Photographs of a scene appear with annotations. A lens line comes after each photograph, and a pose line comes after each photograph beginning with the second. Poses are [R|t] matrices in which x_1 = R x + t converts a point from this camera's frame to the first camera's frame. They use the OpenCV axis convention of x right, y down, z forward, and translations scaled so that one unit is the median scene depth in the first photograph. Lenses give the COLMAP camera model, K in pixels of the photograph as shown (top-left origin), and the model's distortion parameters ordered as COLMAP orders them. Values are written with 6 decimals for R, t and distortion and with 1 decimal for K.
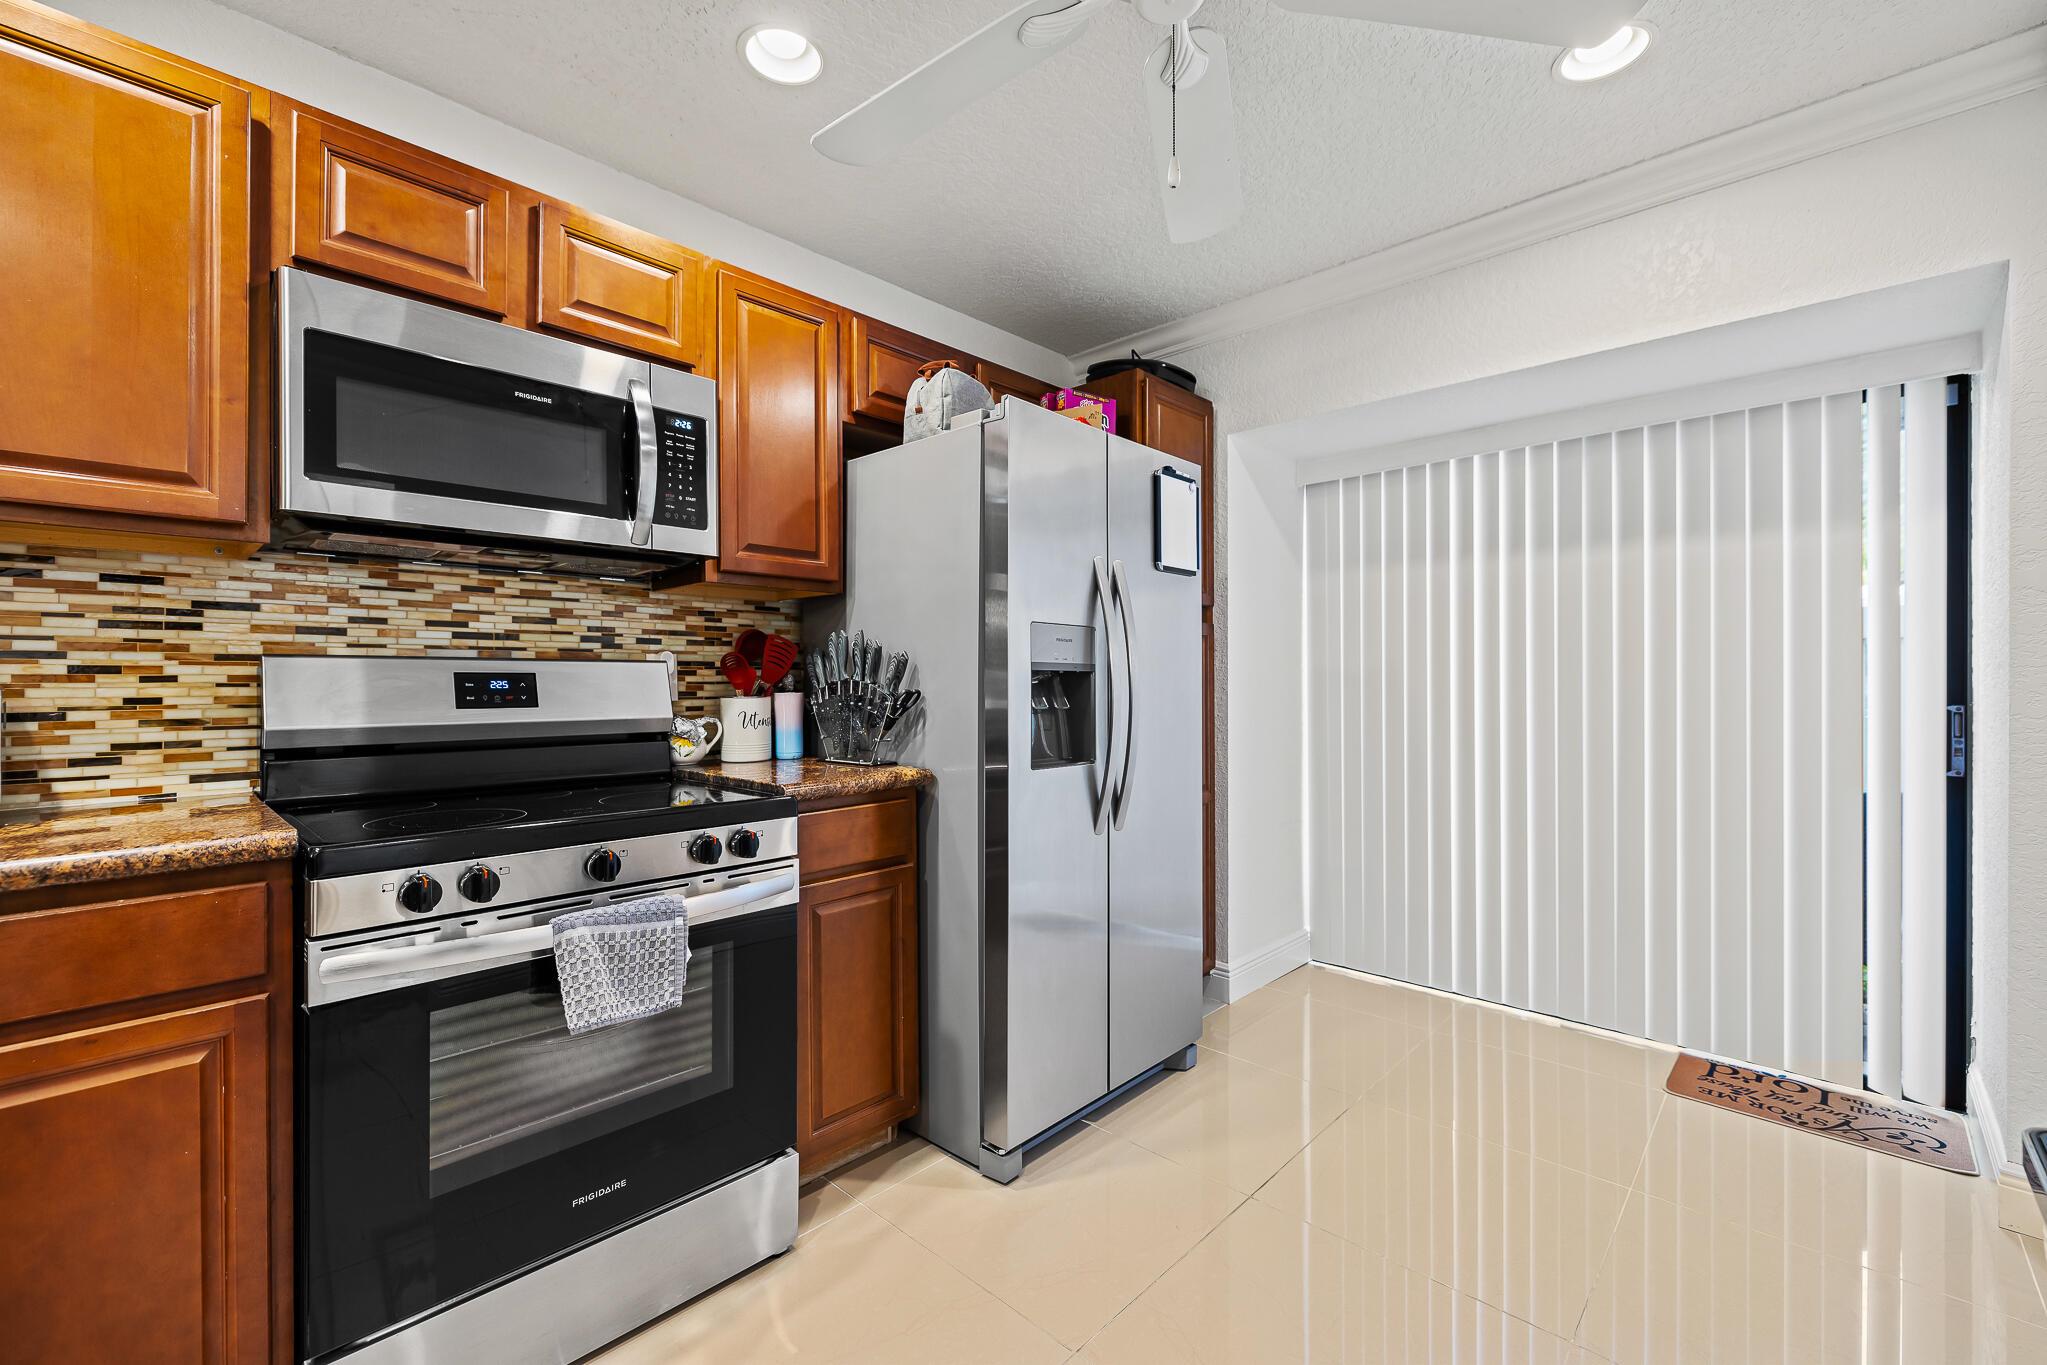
lens RADIAL K [[862.4, 0, 1020.2], [0, 862.4, 682.0], [0, 0, 1]] dist [-0.000012, -0.000083]
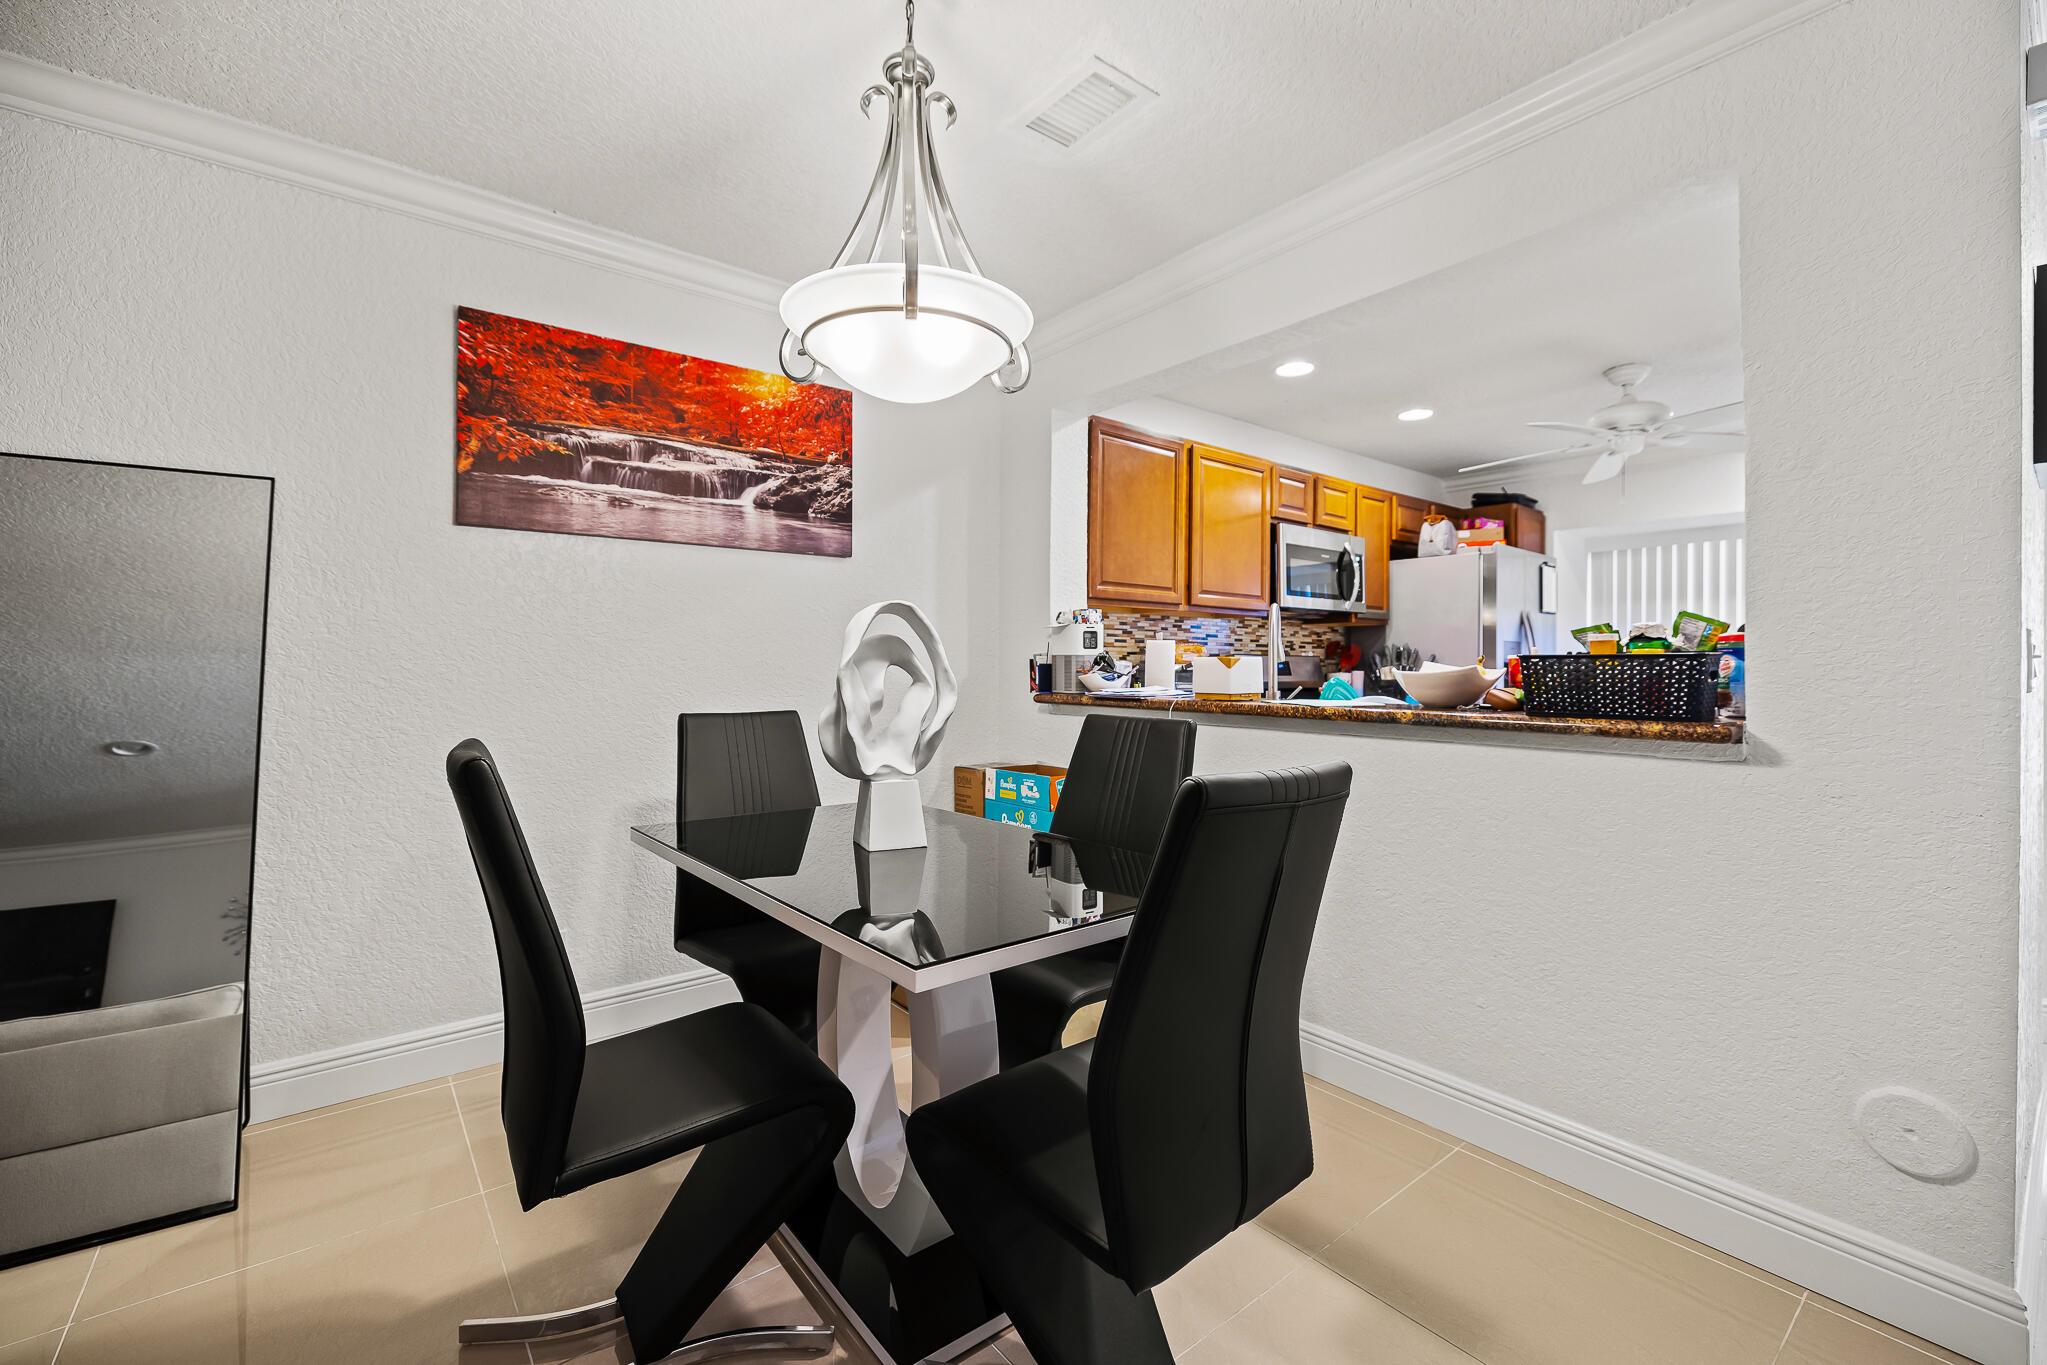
lens RADIAL K [[862.4, 0, 1001.4], [0, 862.4, 654.3], [0, 0, 1]] dist [-0.000012, -0.000083]
pose [[0.988410, 0.007878, -0.151606, -0.827413], [-0.009930, 0.999869, -0.012782, 0.007169], [0.151485, 0.014139, 0.988358, -1.258737]]
